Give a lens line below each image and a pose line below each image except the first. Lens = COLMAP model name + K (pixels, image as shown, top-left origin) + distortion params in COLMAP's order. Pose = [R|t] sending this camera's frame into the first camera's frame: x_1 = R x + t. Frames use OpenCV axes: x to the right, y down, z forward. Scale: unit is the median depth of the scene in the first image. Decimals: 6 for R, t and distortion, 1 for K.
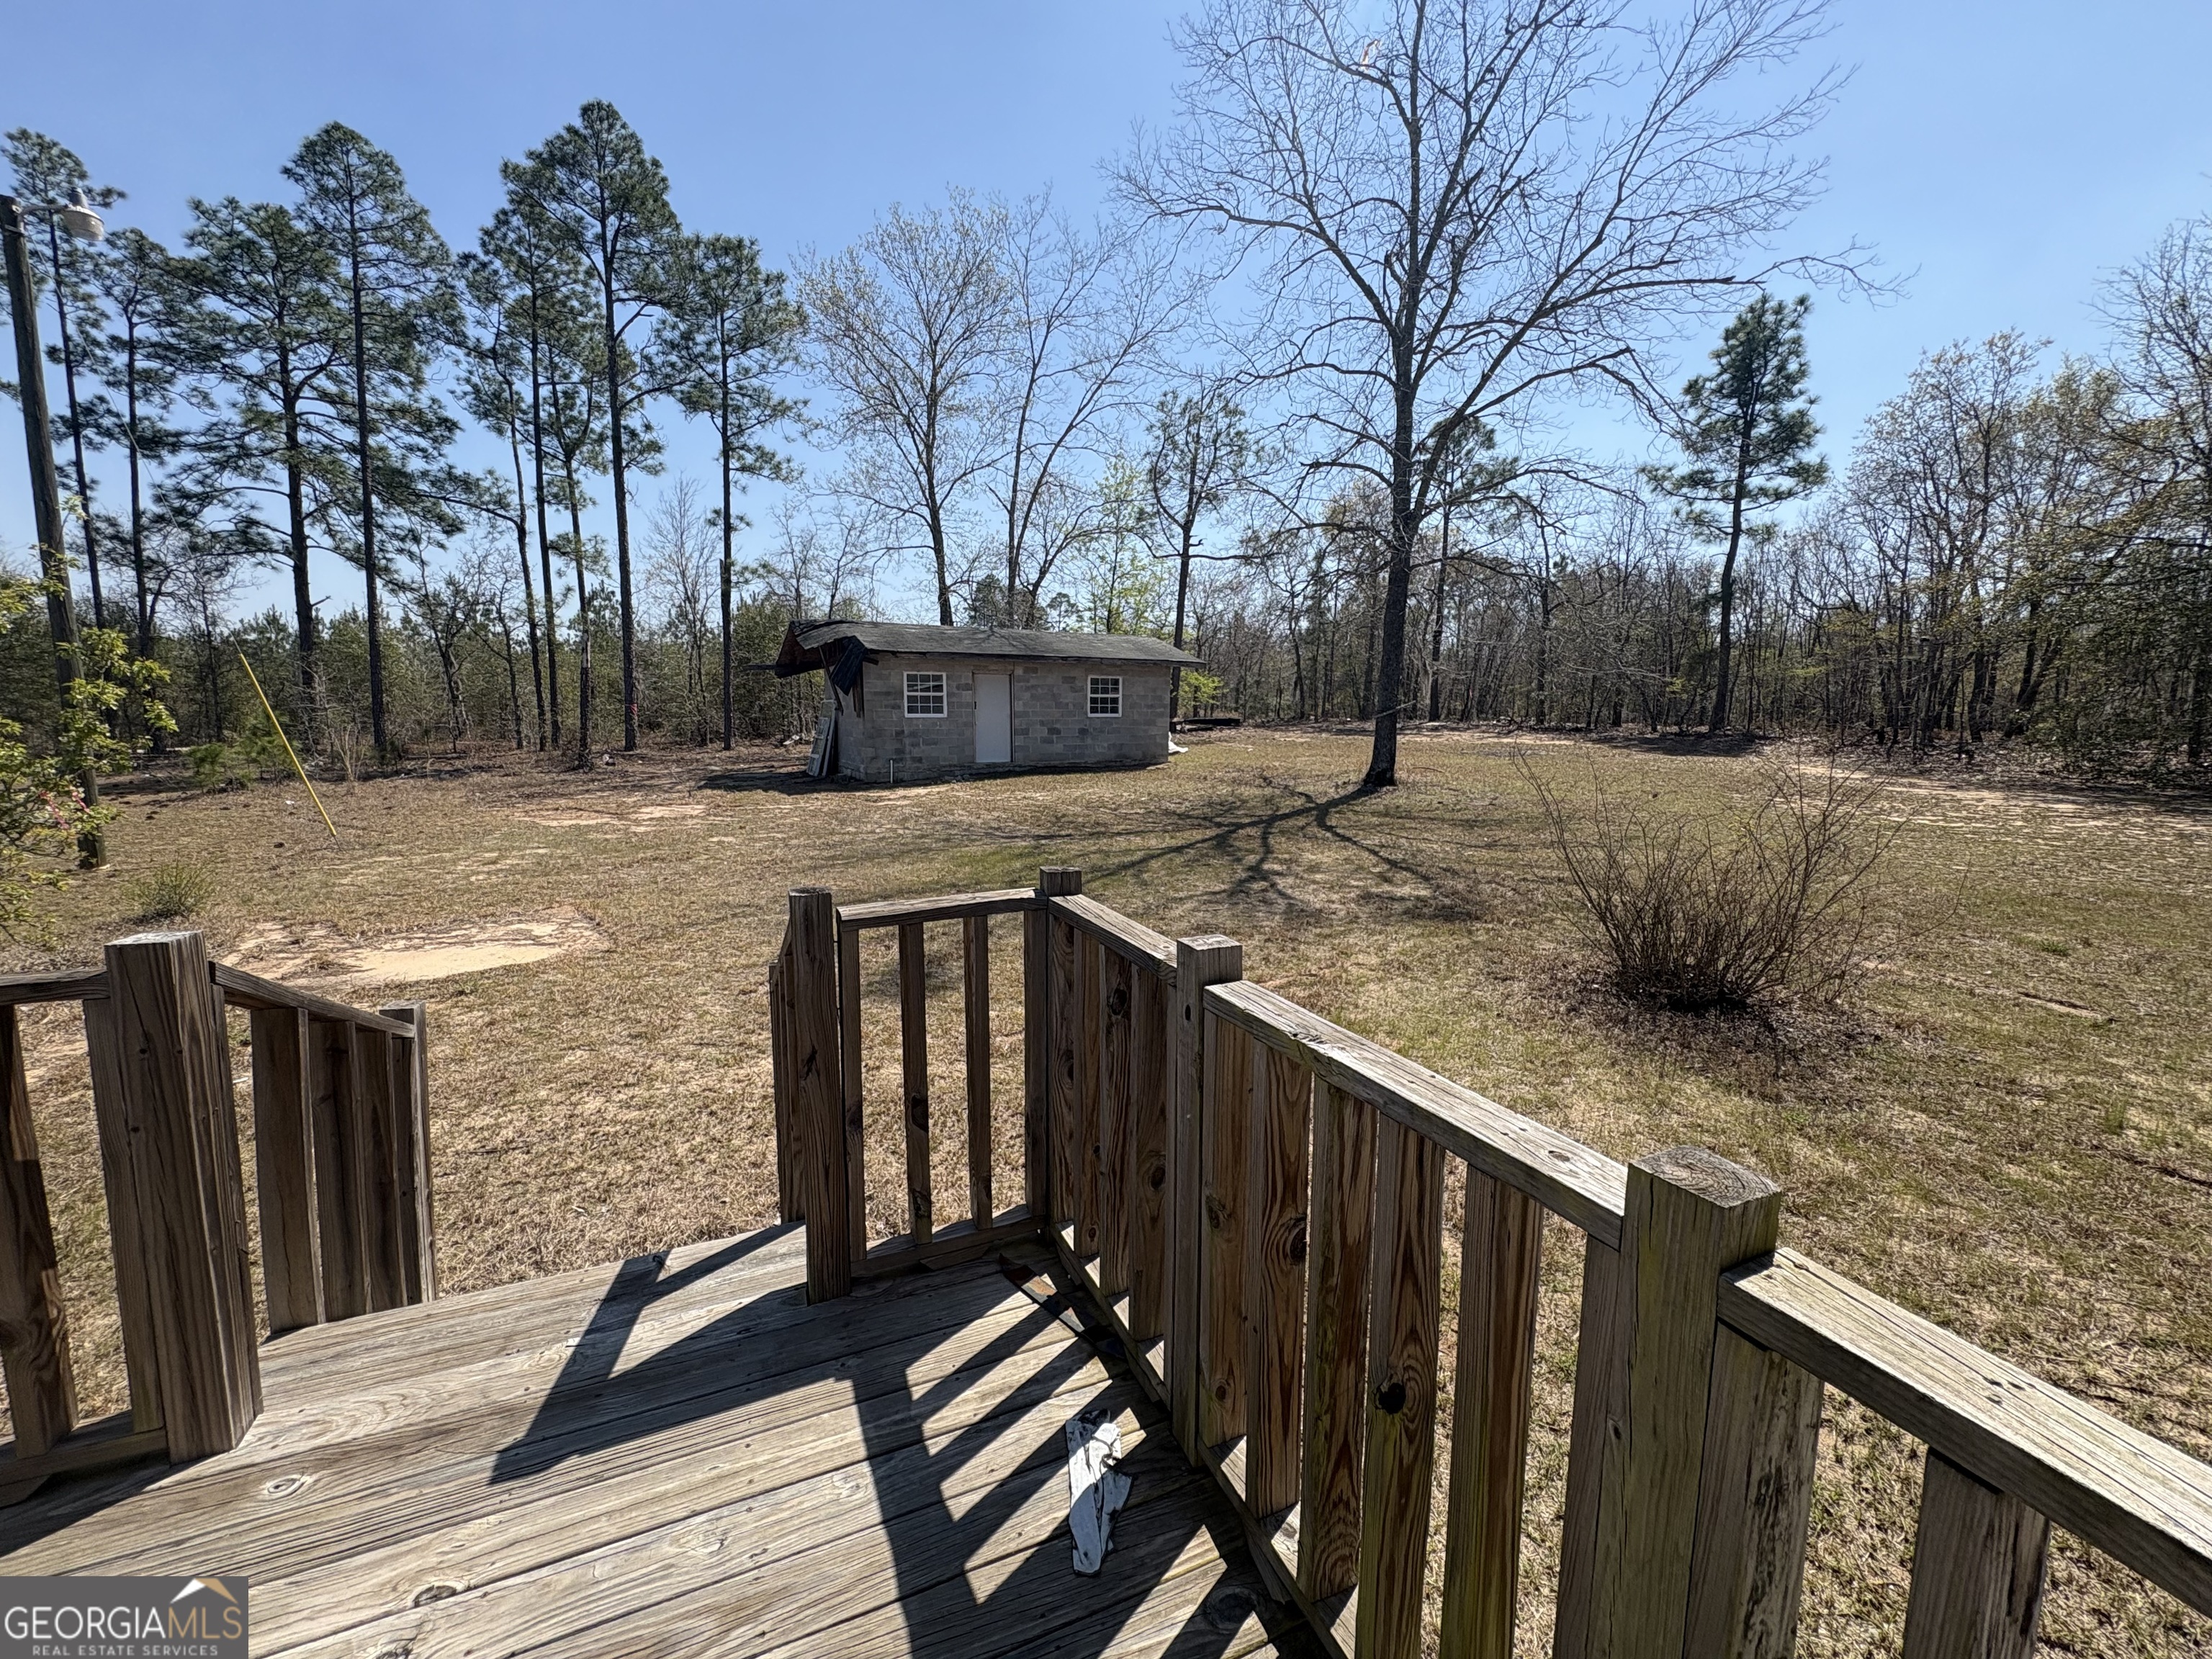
lens RADIAL K [[884.2, 0, 1106.9], [0, 884.2, 827.4], [0, 0, 1]] dist [-0.000609, 0.000271]
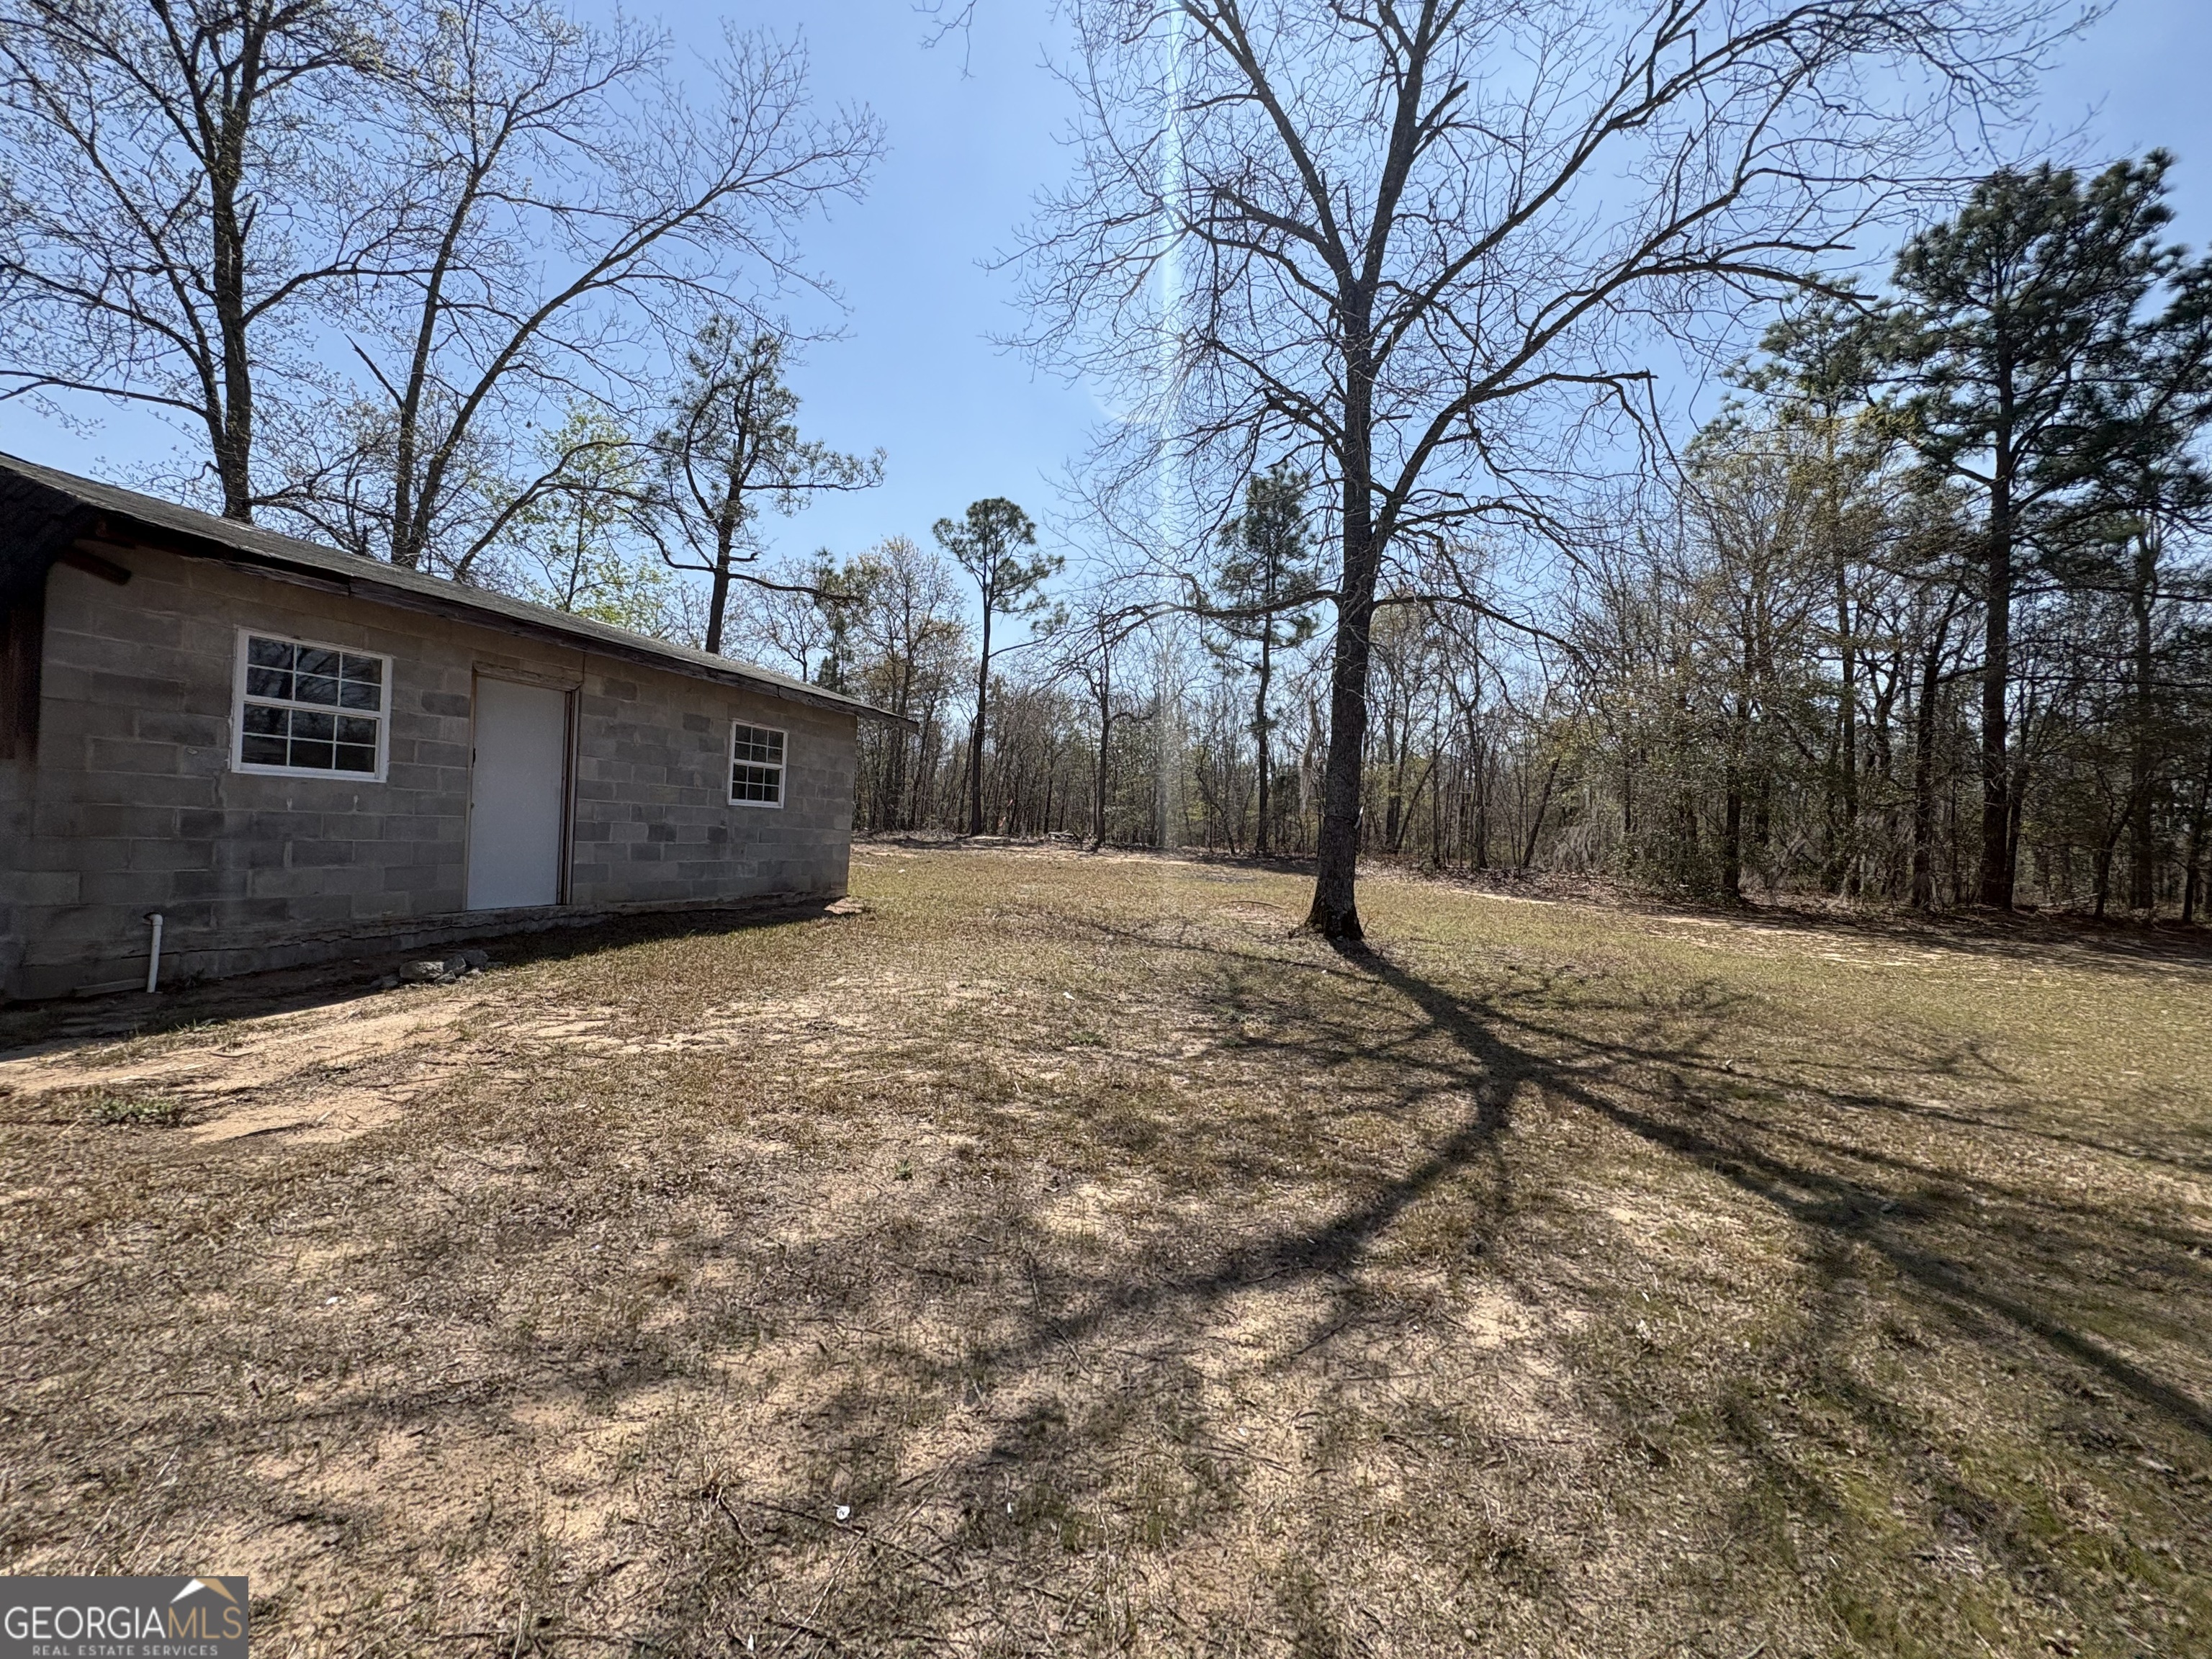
lens RADIAL K [[884.2, 0, 1106.6], [0, 884.2, 829.3], [0, 0, 1]] dist [-0.000609, 0.000271]
pose [[0.754013, 0.034647, 0.655945, -0.133569], [0.047357, 0.993142, -0.106894, -0.038525], [-0.655150, 0.111663, 0.747201, 0.382429]]
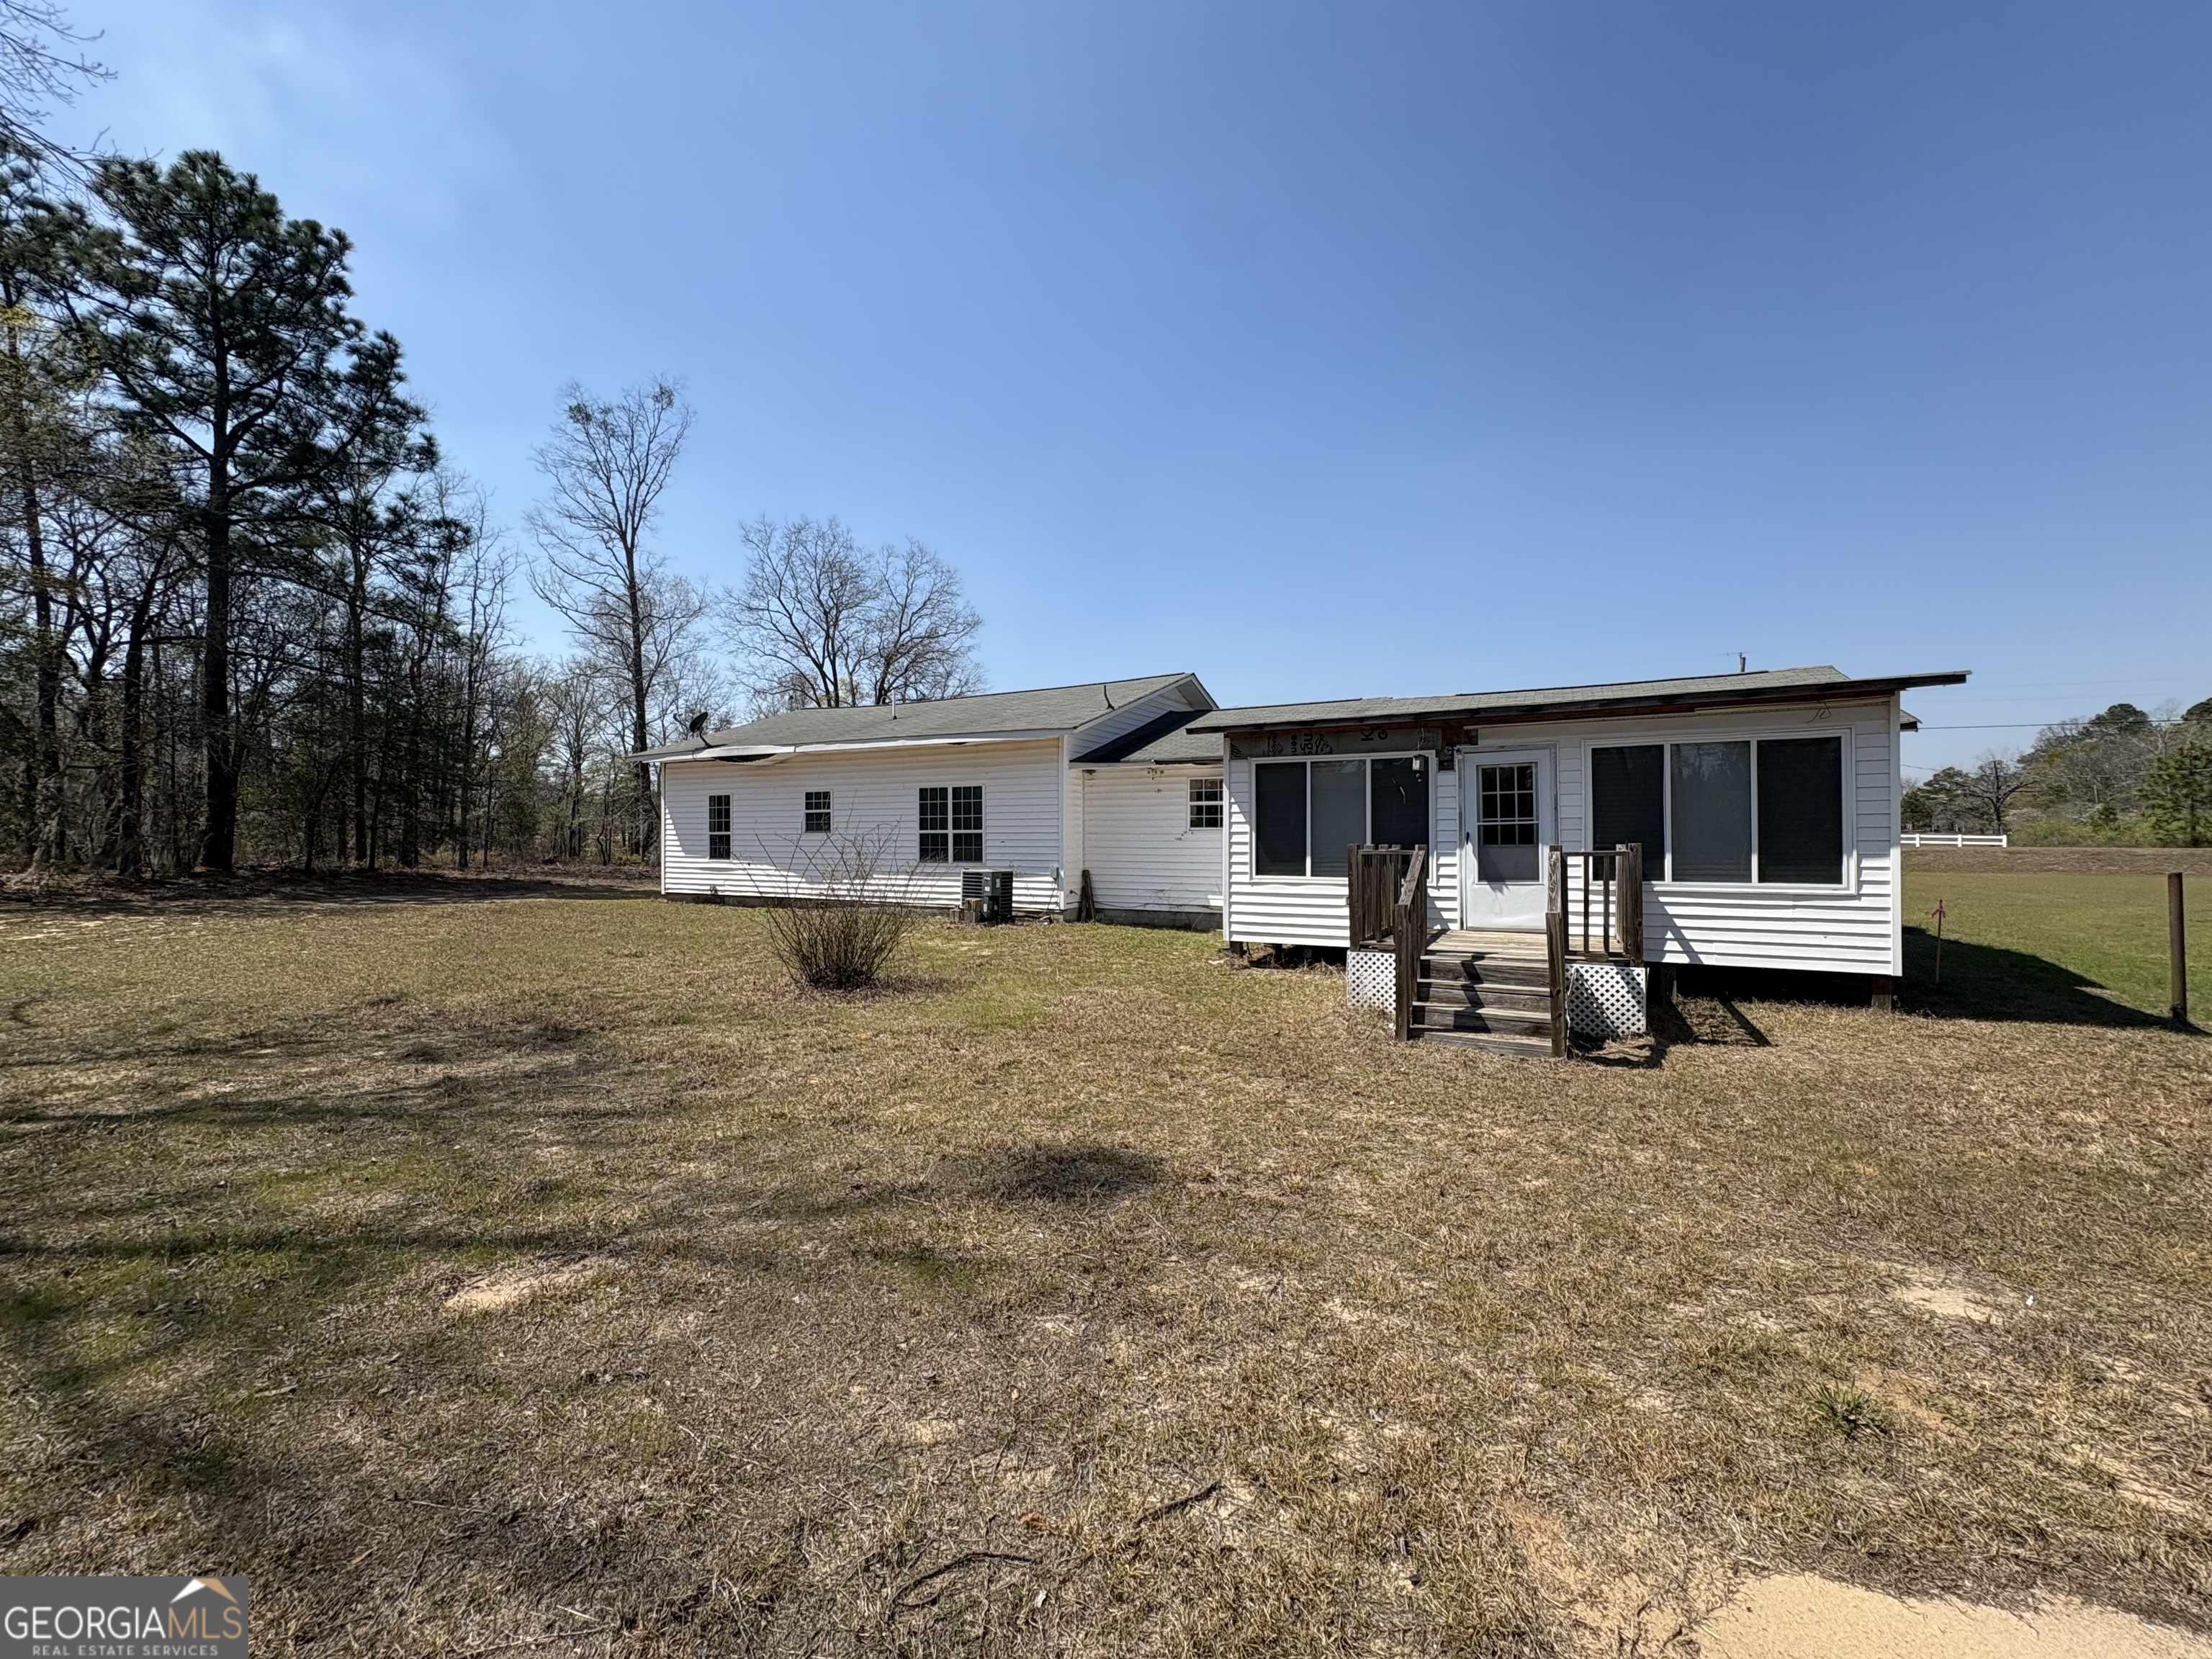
lens RADIAL K [[884.2, 0, 1110.1], [0, 884.2, 830.0], [0, 0, 1]] dist [-0.000609, 0.000271]
pose [[-0.626527, 0.005259, 0.779382, -0.174152], [0.098918, 0.992427, 0.072821, -0.031170], [-0.773097, 0.122720, -0.622302, 0.332044]]
